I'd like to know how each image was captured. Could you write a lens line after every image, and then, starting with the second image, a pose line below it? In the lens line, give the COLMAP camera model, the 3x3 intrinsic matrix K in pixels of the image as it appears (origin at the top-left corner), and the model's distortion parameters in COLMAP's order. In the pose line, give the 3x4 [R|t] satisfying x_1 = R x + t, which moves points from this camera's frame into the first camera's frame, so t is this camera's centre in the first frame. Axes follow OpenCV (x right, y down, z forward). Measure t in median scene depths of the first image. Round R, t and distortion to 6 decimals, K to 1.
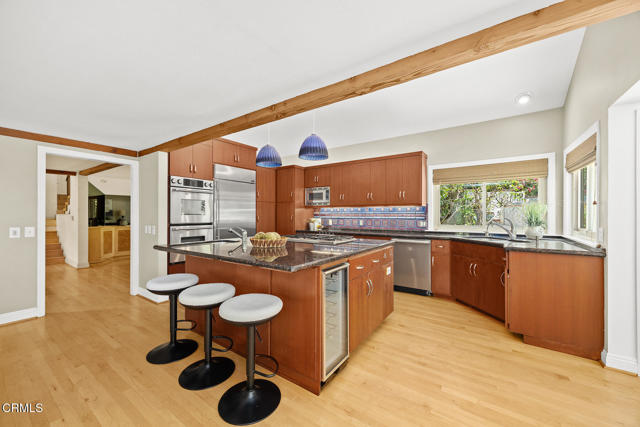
lens RADIAL K [[249.0, 0, 320.1], [0, 249.0, 213.6], [0, 0, 1]] dist [-0.000563, -0.000057]
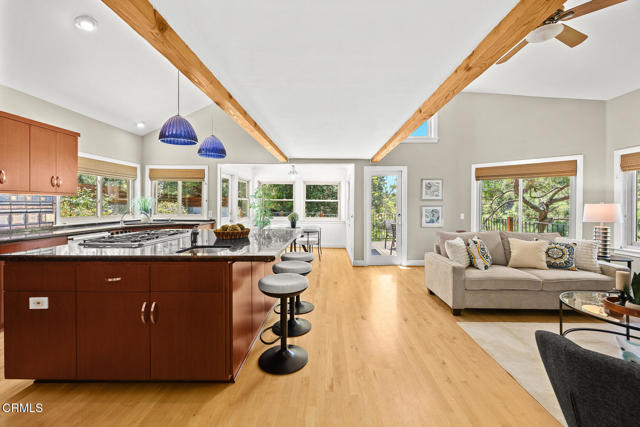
lens RADIAL K [[249.0, 0, 321.1], [0, 249.0, 208.0], [0, 0, 1]] dist [-0.000563, -0.000057]
pose [[-0.538949, -0.008515, 0.842295, -0.791926], [-0.000753, 0.999953, 0.009627, 0.002179], [-0.842338, 0.004555, -0.538931, 0.758590]]
